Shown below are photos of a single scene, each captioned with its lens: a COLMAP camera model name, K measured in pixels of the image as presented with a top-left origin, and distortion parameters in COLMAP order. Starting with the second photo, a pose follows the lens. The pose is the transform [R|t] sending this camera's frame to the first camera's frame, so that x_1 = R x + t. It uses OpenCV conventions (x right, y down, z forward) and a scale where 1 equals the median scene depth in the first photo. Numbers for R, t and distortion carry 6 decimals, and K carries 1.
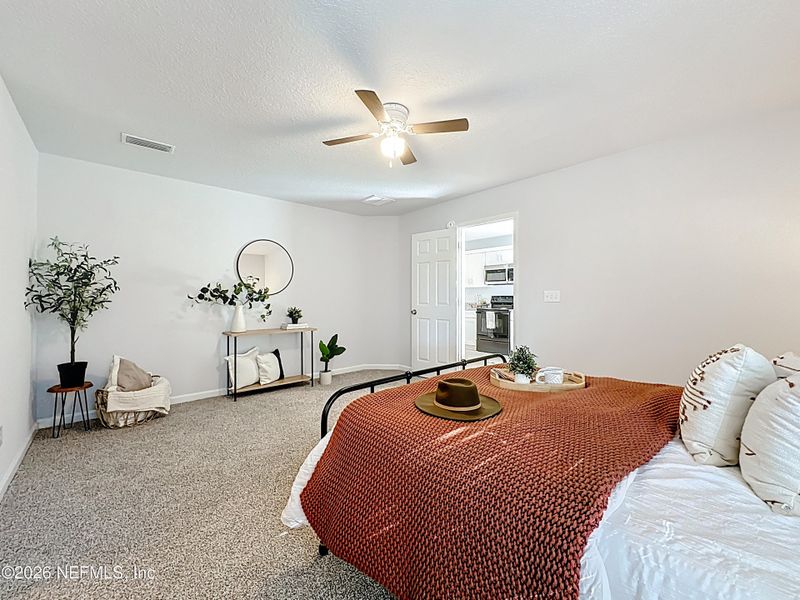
lens RADIAL K [[327.6, 0, 406.4], [0, 327.6, 294.6], [0, 0, 1]] dist [-0.002359, 0.000462]
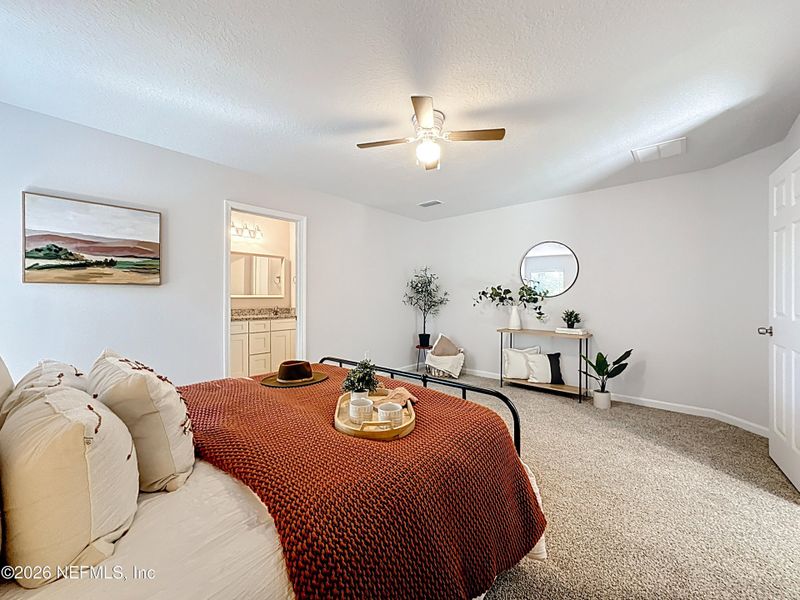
lens RADIAL K [[327.6, 0, 400.1], [0, 327.6, 300.3], [0, 0, 1]] dist [-0.002359, 0.000462]
pose [[0.118611, 0.010721, -0.992883, 0.543831], [-0.001151, 0.999943, 0.010660, 0.001246], [0.992940, -0.000122, 0.118617, 0.454931]]
